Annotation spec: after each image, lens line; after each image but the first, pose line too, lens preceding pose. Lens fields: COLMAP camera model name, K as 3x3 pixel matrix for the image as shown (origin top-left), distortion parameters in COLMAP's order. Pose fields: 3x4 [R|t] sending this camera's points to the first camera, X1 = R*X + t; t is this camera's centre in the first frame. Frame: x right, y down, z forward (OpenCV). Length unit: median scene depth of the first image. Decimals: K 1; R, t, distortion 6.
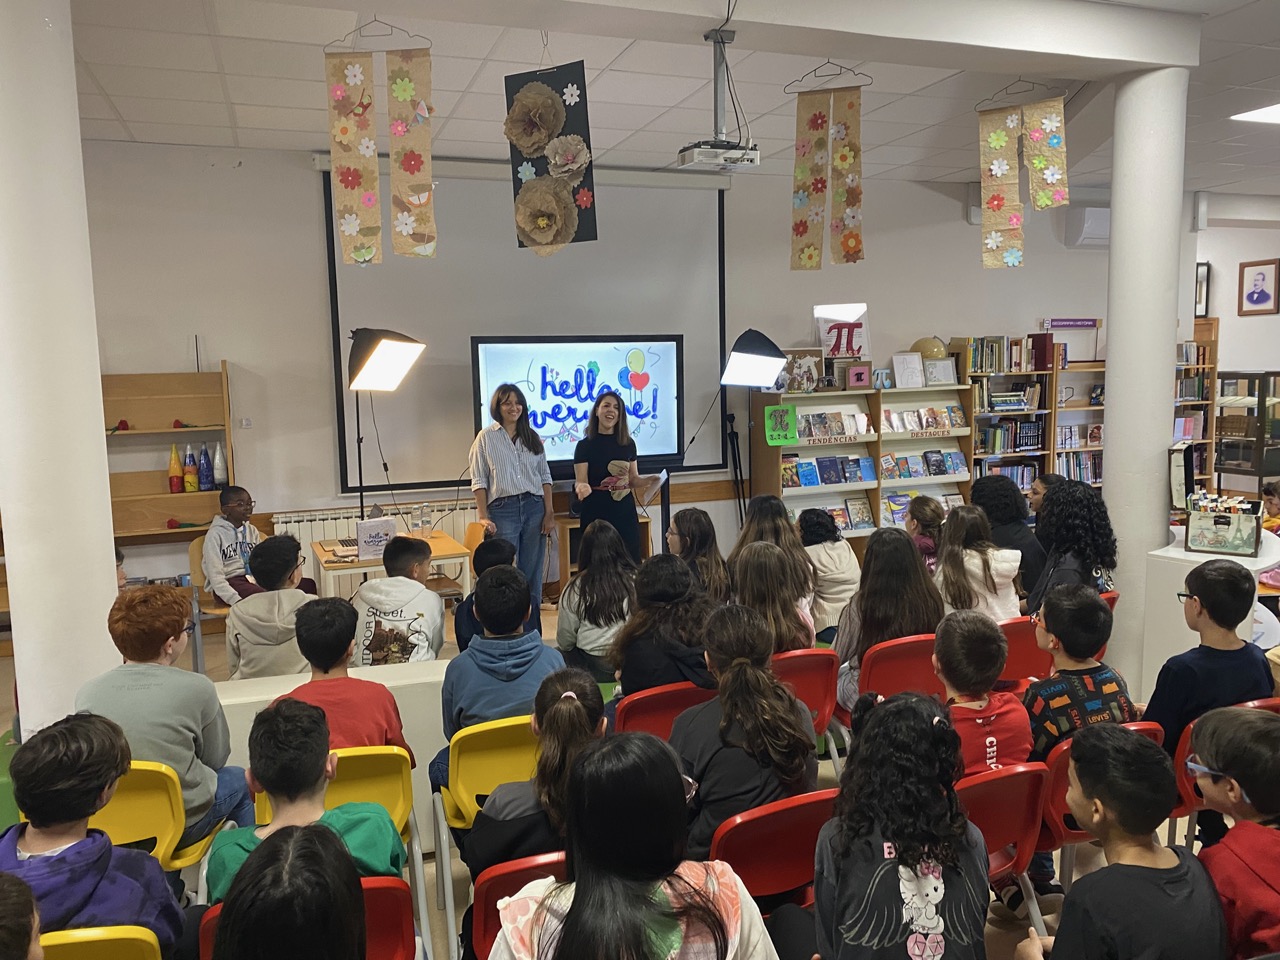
lens RADIAL K [[991.7, 0, 642.3], [0, 991.7, 506.3], [0, 0, 1]] dist [0.003559, 0.001949]
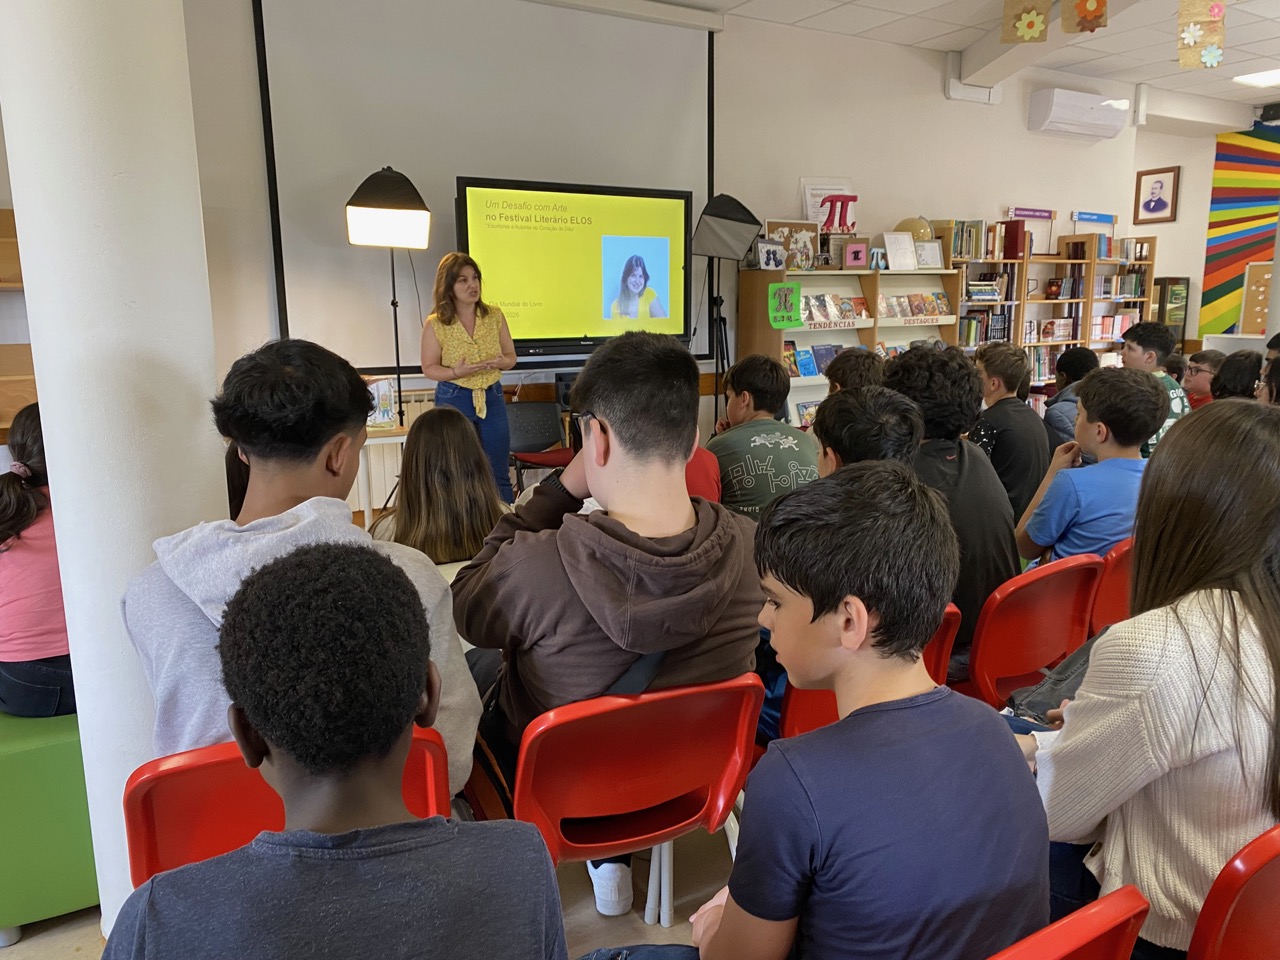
lens RADIAL K [[965.9, 0, 636.1], [0, 965.9, 497.1], [0, 0, 1]] dist [0.006169, -0.003286]
pose [[0.977492, -0.029924, 0.208840, -0.205241], [0.019961, 0.998567, 0.049653, 0.051285], [-0.210027, -0.044367, 0.976688, 0.204640]]
